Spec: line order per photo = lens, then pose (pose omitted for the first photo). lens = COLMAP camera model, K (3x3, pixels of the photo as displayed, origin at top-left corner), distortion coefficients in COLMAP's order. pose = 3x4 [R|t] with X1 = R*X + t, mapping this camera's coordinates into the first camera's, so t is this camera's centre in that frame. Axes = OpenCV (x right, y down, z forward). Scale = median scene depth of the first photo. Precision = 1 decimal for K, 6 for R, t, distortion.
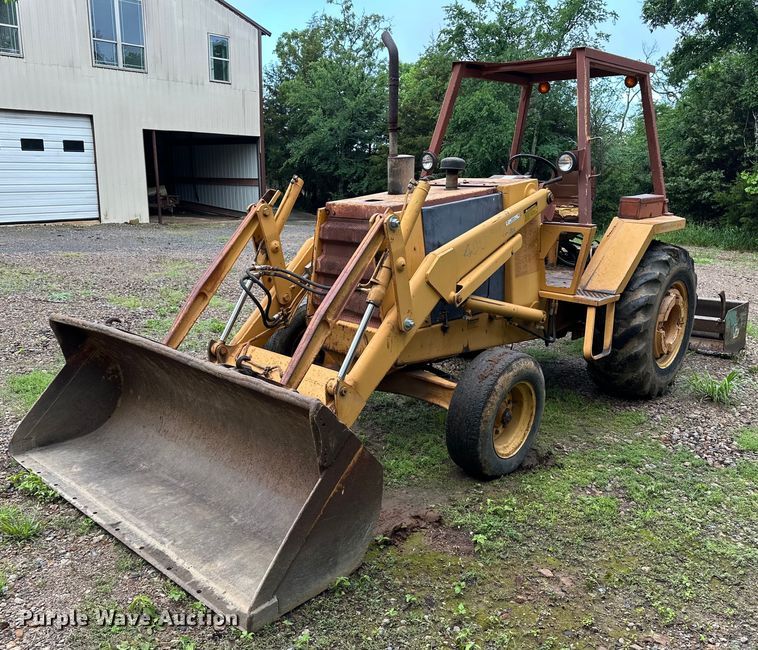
lens RADIAL K [[682.8, 0, 358.9], [0, 682.8, 325.6], [0, 0, 1]] dist [0.010760, -0.004680]
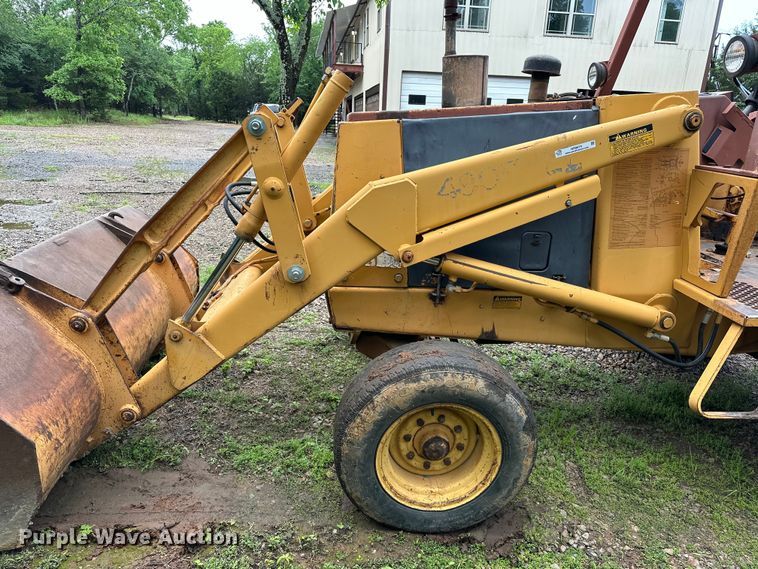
lens RADIAL K [[548.6, 0, 379.0], [0, 548.6, 284.5], [0, 0, 1]] dist [-0.004725, -0.004028]
pose [[0.741802, 0.208803, -0.637284, 0.428803], [-0.179895, 0.977420, 0.110848, -0.059587], [0.646040, 0.032417, 0.762615, 0.514899]]
